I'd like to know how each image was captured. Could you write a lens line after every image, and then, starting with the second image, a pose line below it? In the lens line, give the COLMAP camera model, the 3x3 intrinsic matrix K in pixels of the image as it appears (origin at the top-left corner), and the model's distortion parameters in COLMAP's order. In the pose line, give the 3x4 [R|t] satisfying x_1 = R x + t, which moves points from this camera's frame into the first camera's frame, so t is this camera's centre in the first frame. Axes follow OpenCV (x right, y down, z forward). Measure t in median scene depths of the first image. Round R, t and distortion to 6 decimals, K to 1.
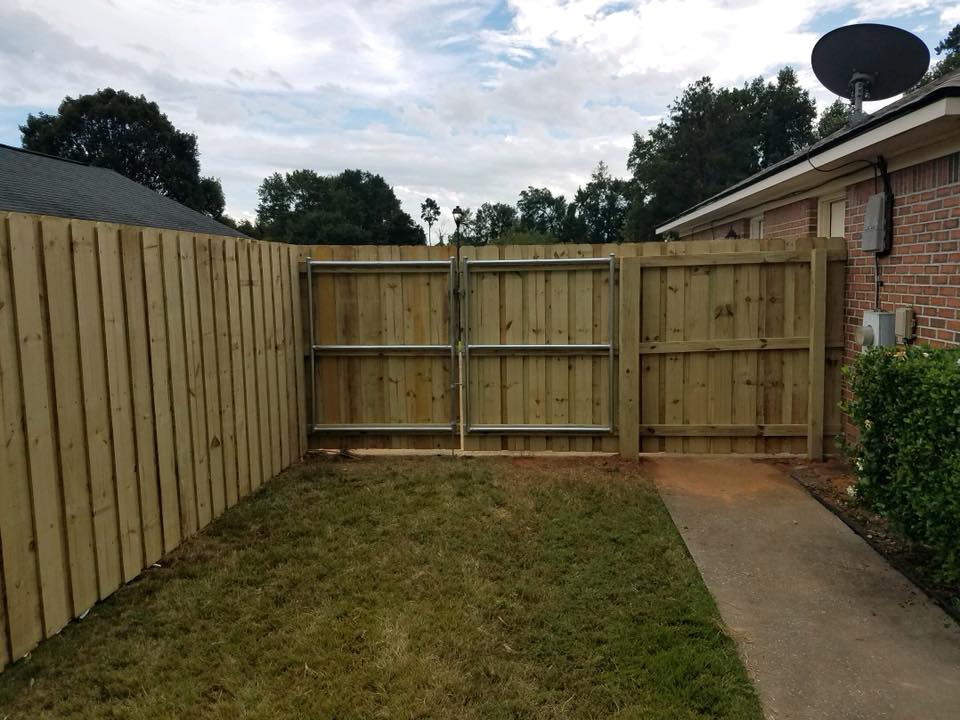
lens RADIAL K [[747.7, 0, 501.4], [0, 747.7, 361.4], [0, 0, 1]] dist [0.395588, -0.729136]
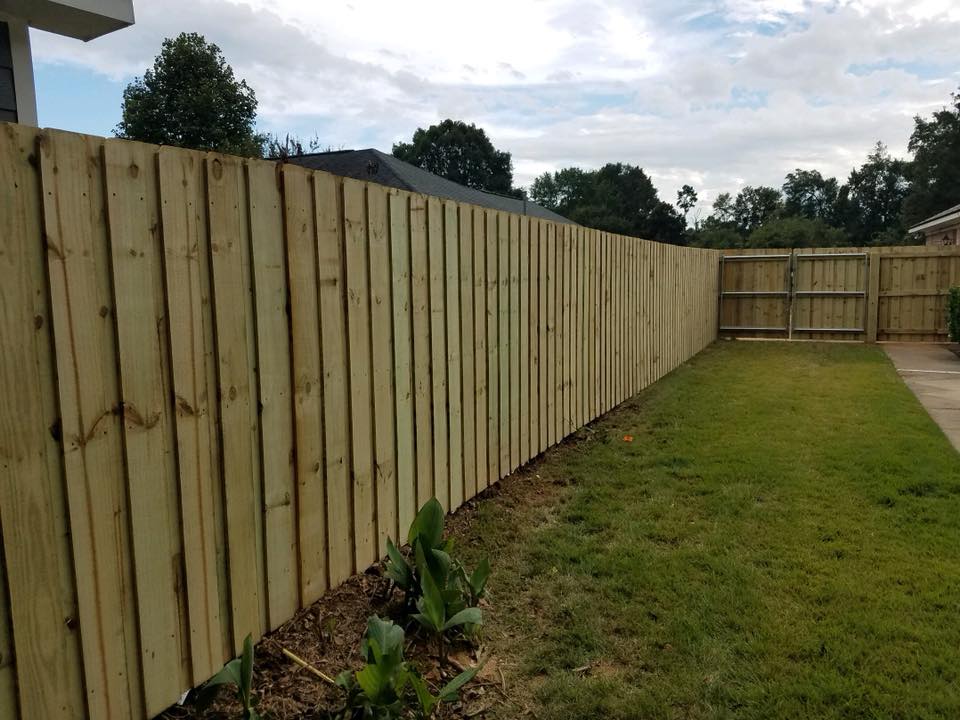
lens RADIAL K [[769.1, 0, 480.0], [0, 769.1, 360.0], [0, 0, 1]] dist [0.078349, -0.144765]
pose [[0.942695, 0.036394, -0.331664, -0.148228], [-0.032349, 0.999320, 0.017711, 0.163081], [0.332083, -0.005967, 0.943231, -1.444858]]
